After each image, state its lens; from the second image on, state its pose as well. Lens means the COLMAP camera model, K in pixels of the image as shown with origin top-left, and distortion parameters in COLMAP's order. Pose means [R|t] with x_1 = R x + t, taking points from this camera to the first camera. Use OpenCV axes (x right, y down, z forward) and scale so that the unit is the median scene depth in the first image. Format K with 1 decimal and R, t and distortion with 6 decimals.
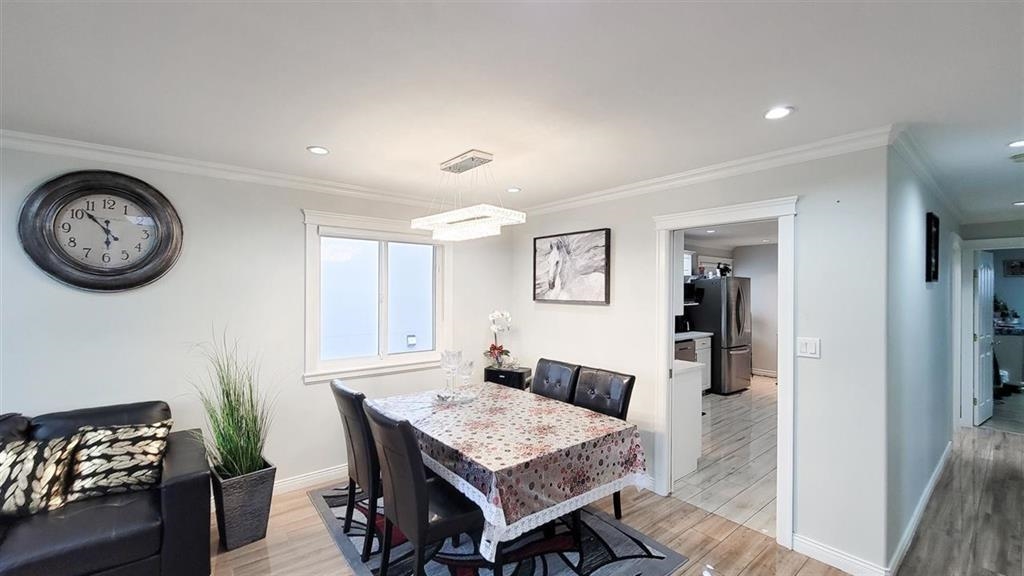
lens RADIAL K [[415.9, 0, 514.3], [0, 415.9, 289.8], [0, 0, 1]] dist [-0.000249, -0.000685]
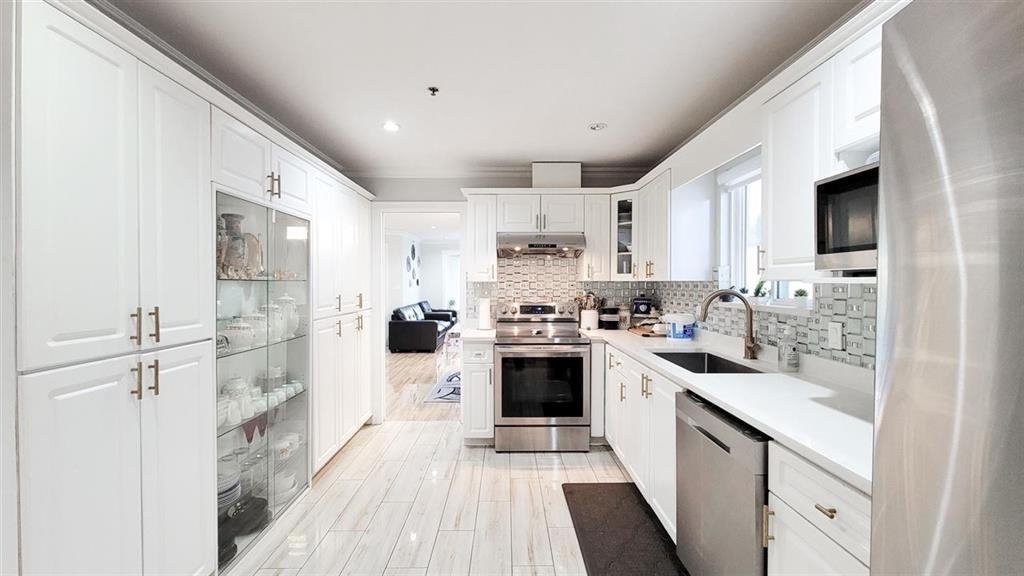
lens RADIAL K [[415.9, 0, 511.7], [0, 415.9, 289.0], [0, 0, 1]] dist [-0.000249, -0.000685]
pose [[-0.621307, 0.004848, -0.783552, 1.399075], [-0.008865, 0.999873, 0.013215, 0.082761], [0.783517, 0.015157, -0.621185, 2.098974]]
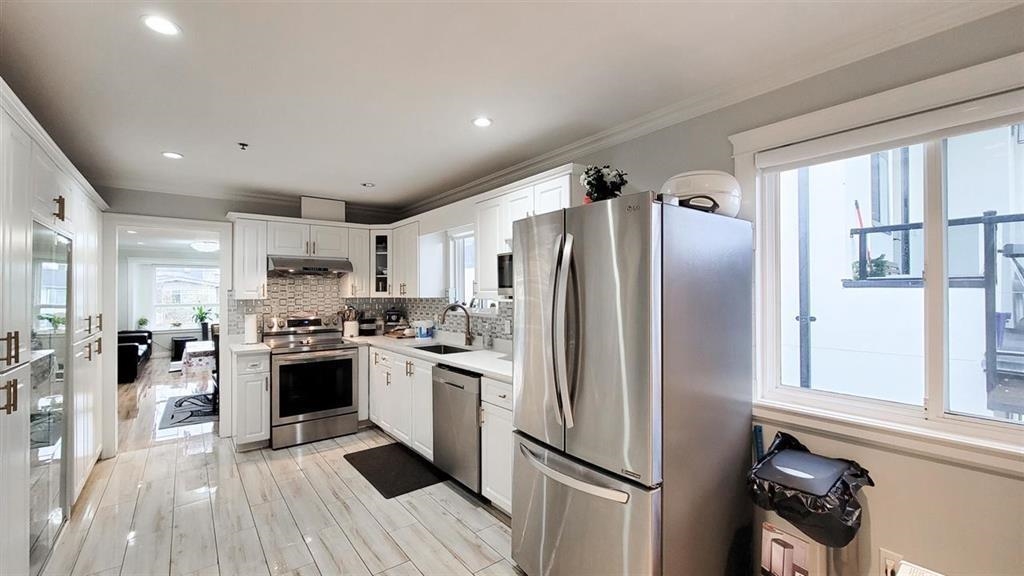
lens RADIAL K [[415.9, 0, 511.1], [0, 415.9, 292.3], [0, 0, 1]] dist [-0.000249, -0.000685]
pose [[-0.021598, -0.008548, -0.999730, 1.808273], [-0.001209, 0.999963, -0.008523, 0.065984], [0.999766, 0.001024, -0.021608, 2.127618]]
